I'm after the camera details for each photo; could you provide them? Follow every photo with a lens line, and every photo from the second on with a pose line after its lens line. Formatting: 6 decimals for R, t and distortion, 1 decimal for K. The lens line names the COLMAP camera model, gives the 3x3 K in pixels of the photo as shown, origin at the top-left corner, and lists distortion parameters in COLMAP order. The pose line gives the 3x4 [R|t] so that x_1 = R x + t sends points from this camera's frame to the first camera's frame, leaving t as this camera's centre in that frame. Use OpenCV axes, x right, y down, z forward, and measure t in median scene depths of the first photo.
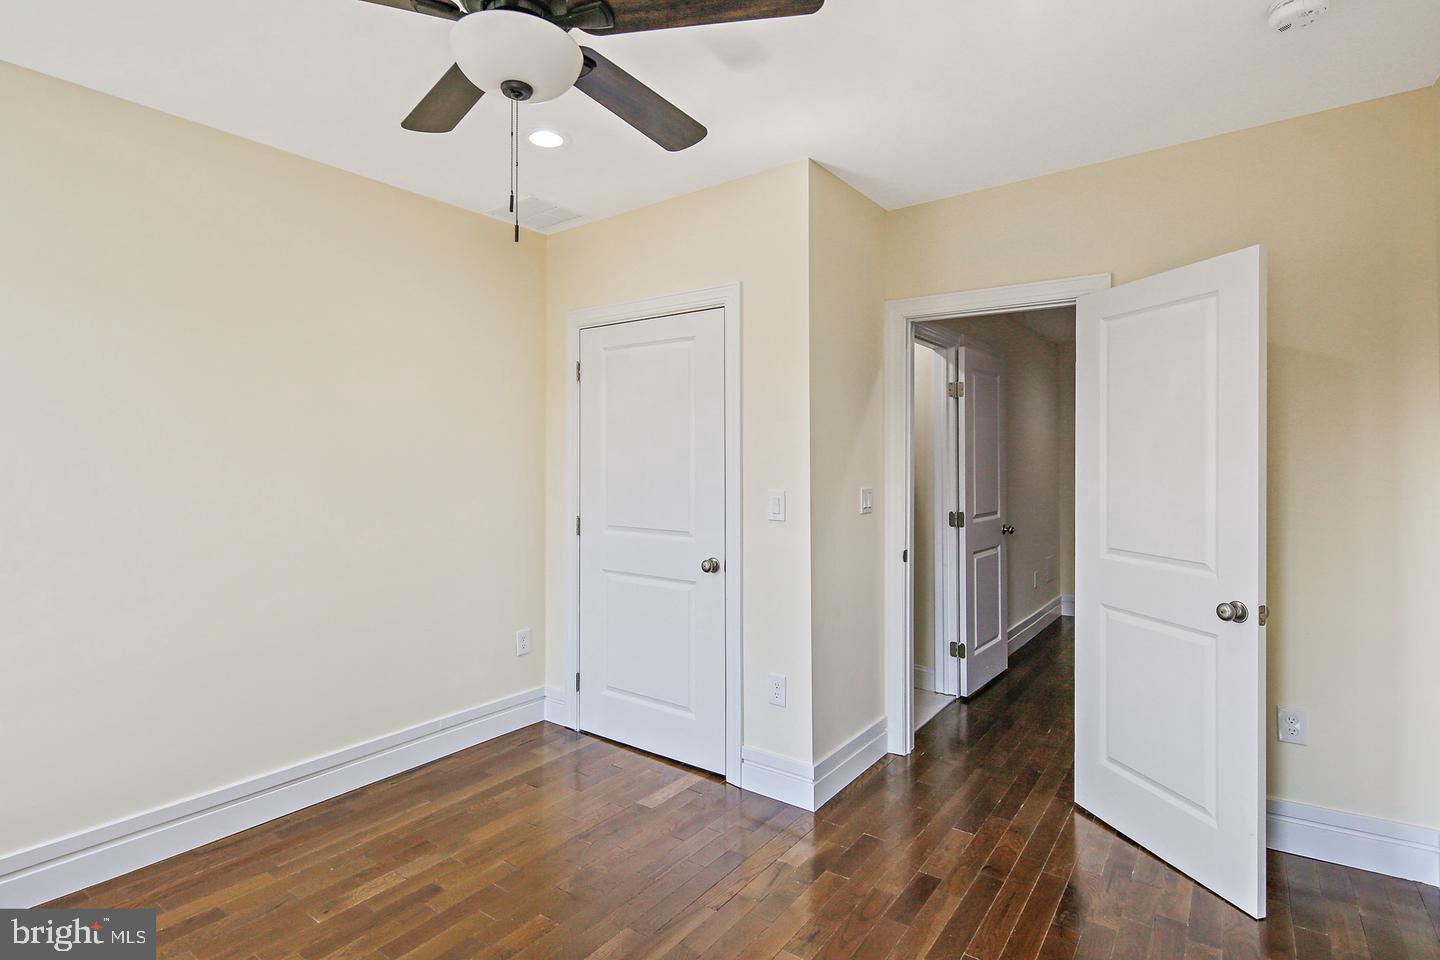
lens RADIAL K [[706.6, 0, 717.4], [0, 706.6, 456.6], [0, 0, 1]] dist [0.004133, -0.000596]
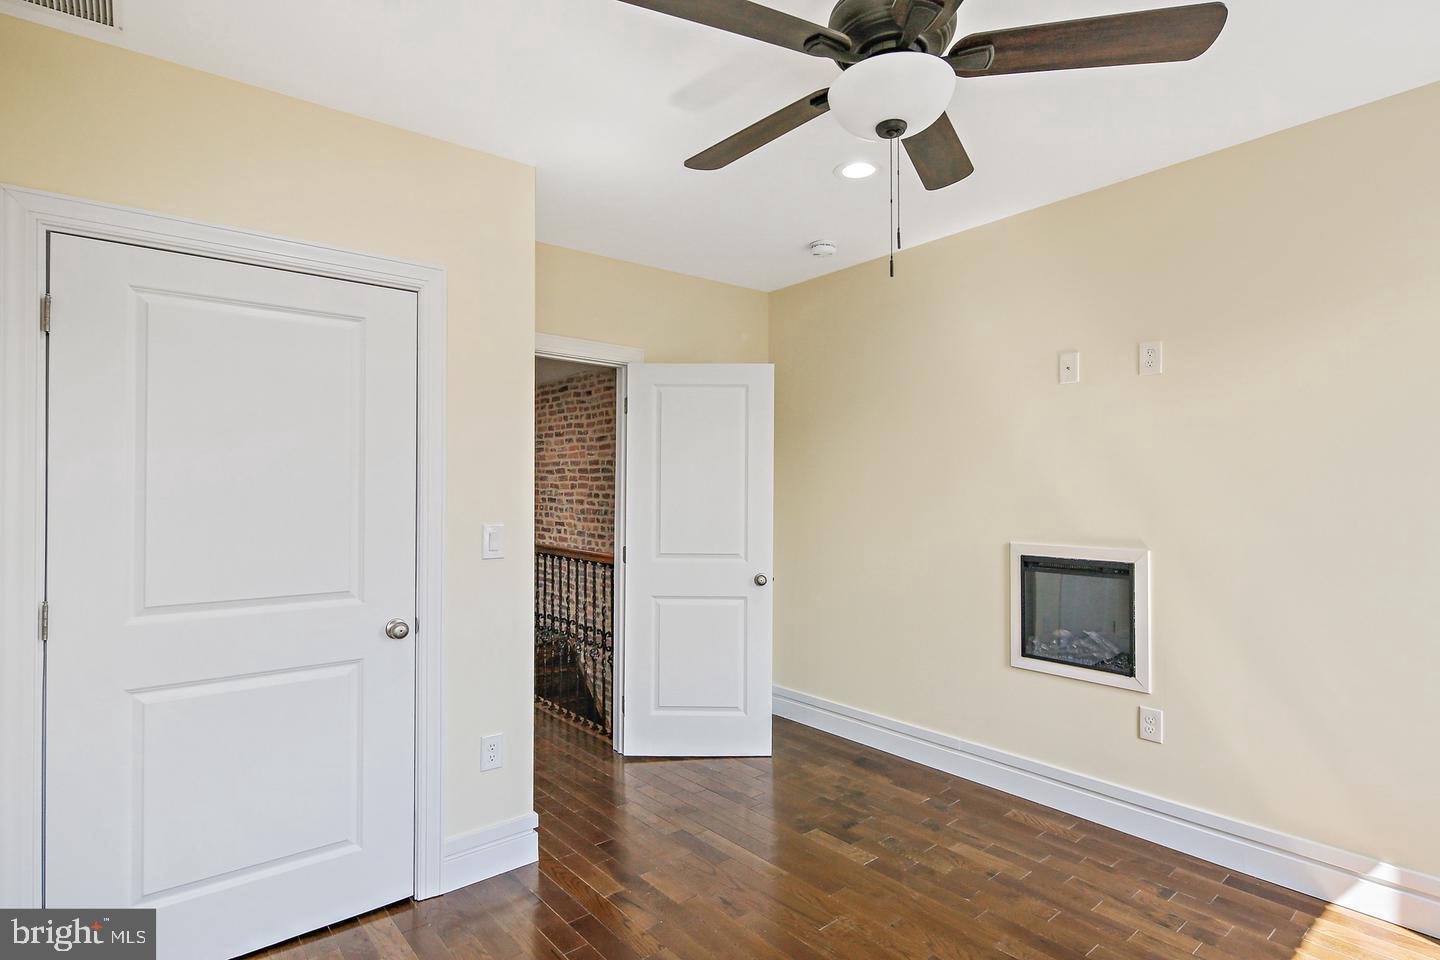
lens RADIAL K [[706.9, 0, 722.9], [0, 706.9, 485.2], [0, 0, 1]] dist [-0.003774, -0.001601]
pose [[0.261465, 0.003362, 0.965207, -0.651393], [-0.003267, 0.999991, -0.002598, 0.000943], [-0.965207, -0.002474, 0.261474, 0.471851]]
